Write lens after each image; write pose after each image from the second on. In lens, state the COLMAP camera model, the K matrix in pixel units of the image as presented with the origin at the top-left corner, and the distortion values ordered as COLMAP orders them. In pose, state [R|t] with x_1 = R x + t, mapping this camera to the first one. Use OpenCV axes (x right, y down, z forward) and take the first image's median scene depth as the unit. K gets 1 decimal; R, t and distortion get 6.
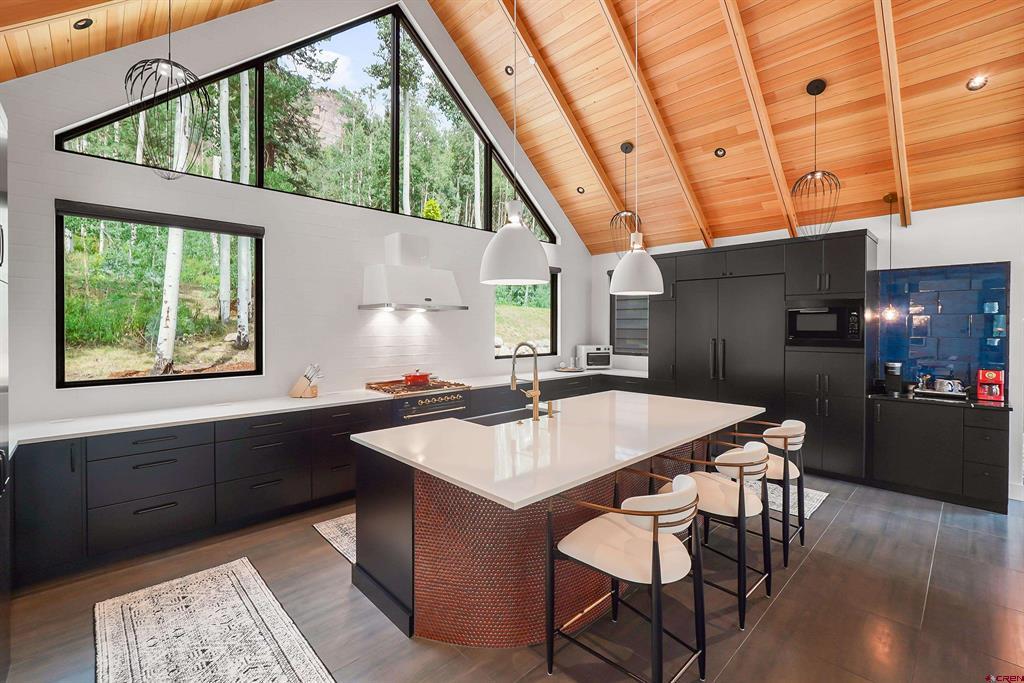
lens RADIAL K [[452.2, 0, 515.0], [0, 452.2, 320.6], [0, 0, 1]] dist [-0.000136, 0.000276]
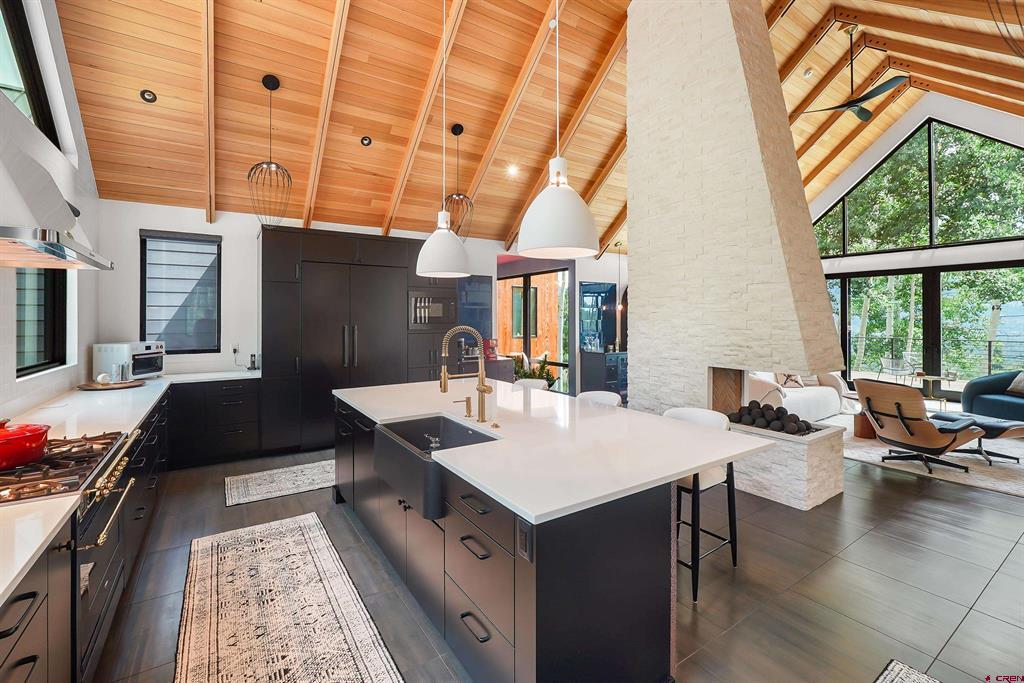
lens RADIAL K [[448.3, 0, 515.0], [0, 448.3, 311.9], [0, 0, 1]] dist [-0.001546, -0.000212]
pose [[0.204720, 0.002655, 0.978817, -0.381077], [-0.021084, 0.999776, 0.001698, -0.001675], [-0.978593, -0.020985, 0.204730, 0.393378]]
